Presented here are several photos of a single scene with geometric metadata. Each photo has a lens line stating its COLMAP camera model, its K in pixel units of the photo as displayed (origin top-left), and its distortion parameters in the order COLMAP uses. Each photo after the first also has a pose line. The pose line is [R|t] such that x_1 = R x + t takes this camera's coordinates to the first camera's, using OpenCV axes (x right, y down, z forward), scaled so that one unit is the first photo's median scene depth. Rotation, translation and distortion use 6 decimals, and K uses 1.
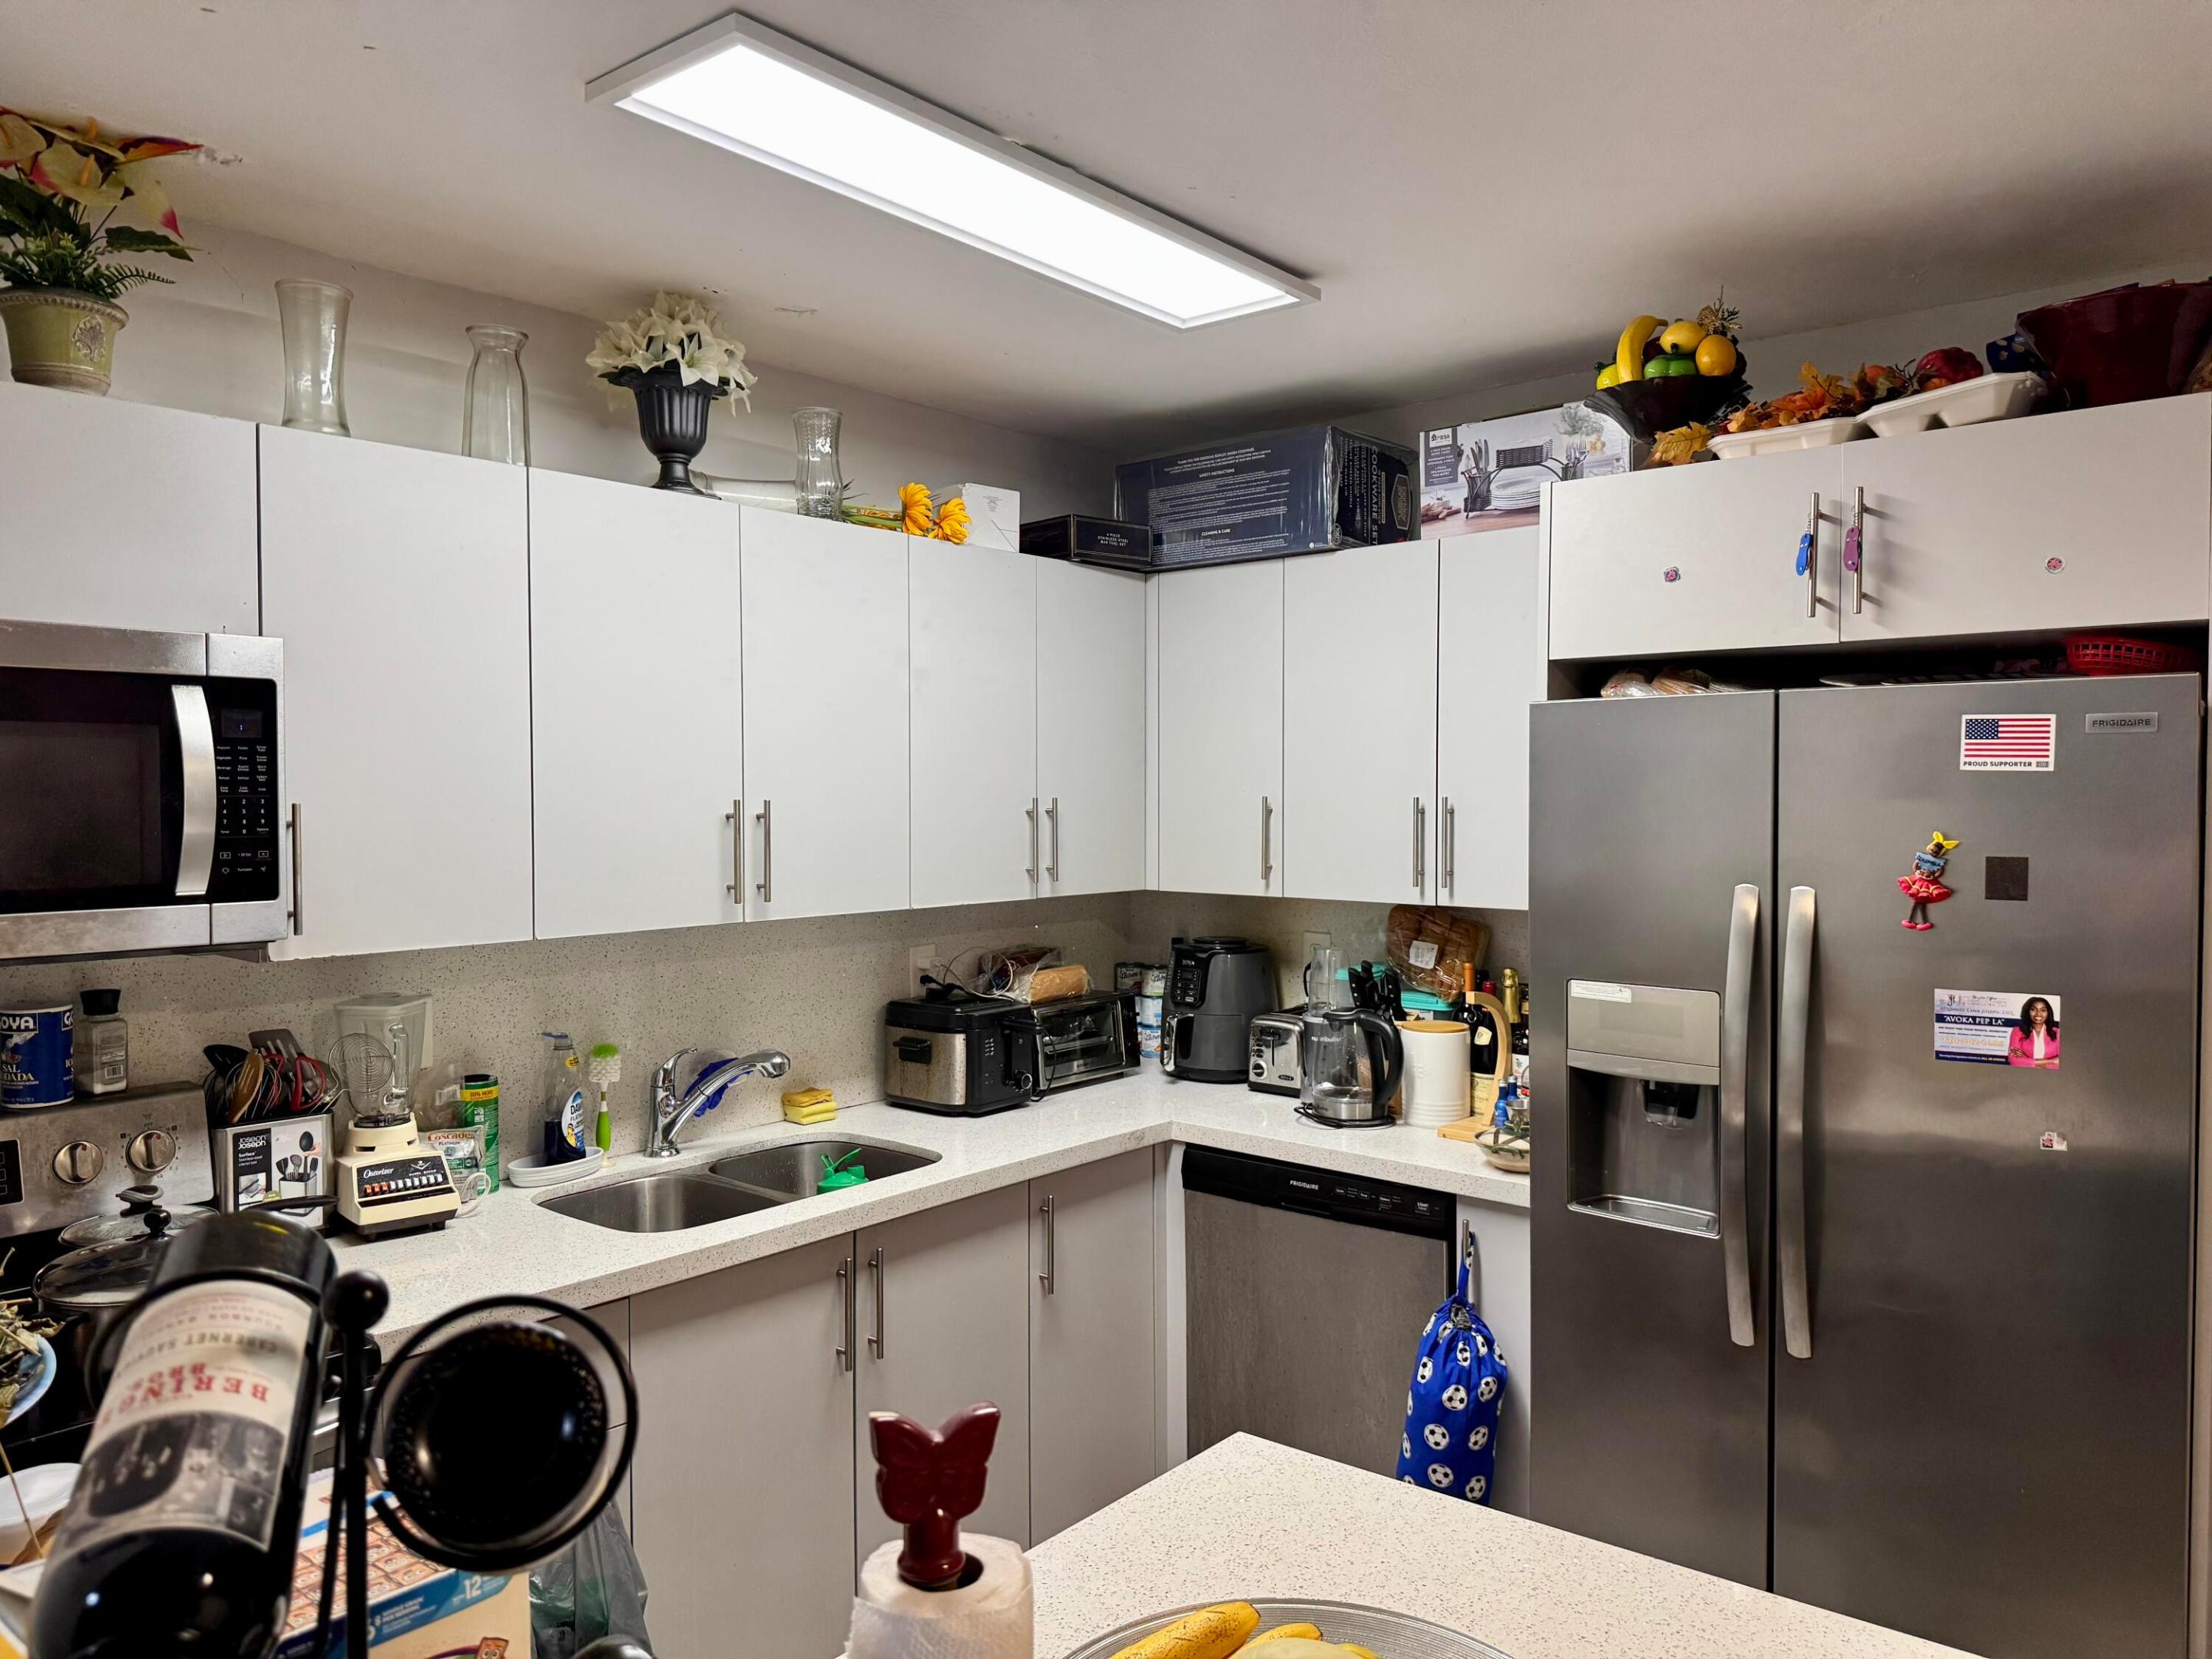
lens RADIAL K [[1566.8, 0, 1105.8], [0, 1566.8, 821.8], [0, 0, 1]] dist [0.063007, -0.048415]
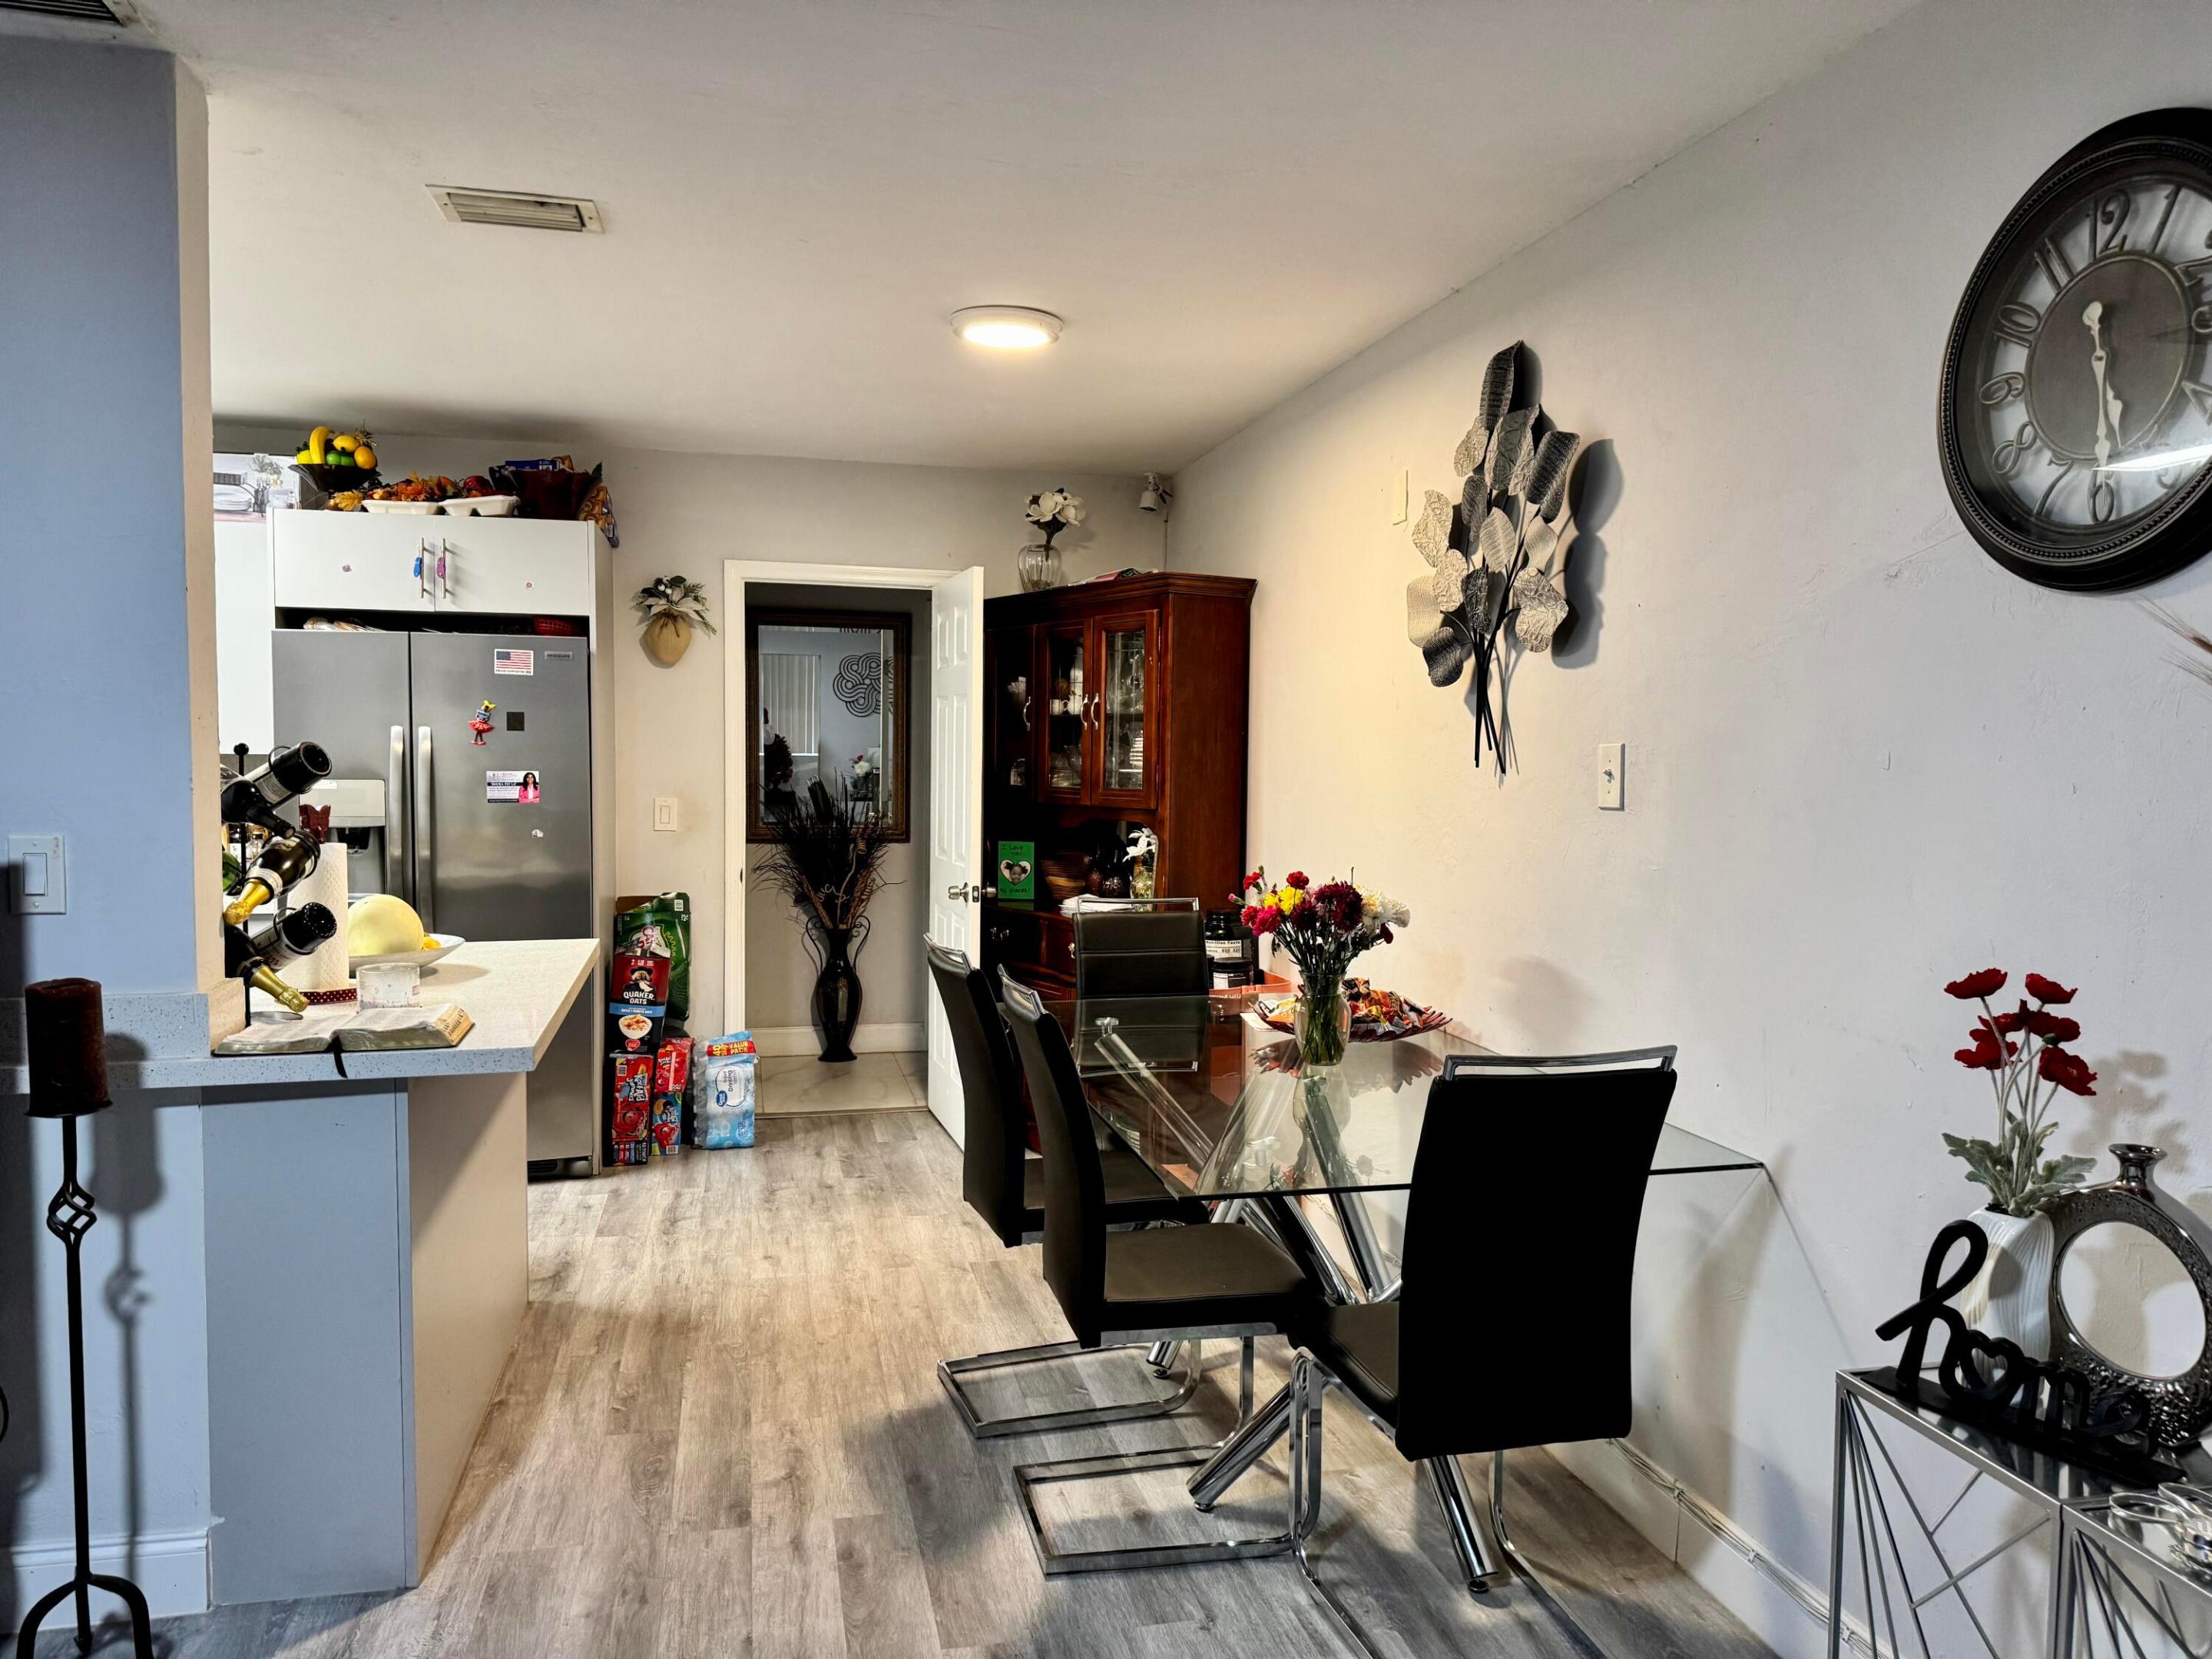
lens RADIAL K [[1566.8, 0, 1107.6], [0, 1566.8, 830.5], [0, 0, 1]] dist [0.063007, -0.048415]
pose [[0.597091, -0.045055, 0.800907, -0.685802], [0.008088, 0.998709, 0.050153, 0.077098], [-0.802133, -0.023468, 0.596684, -0.952054]]
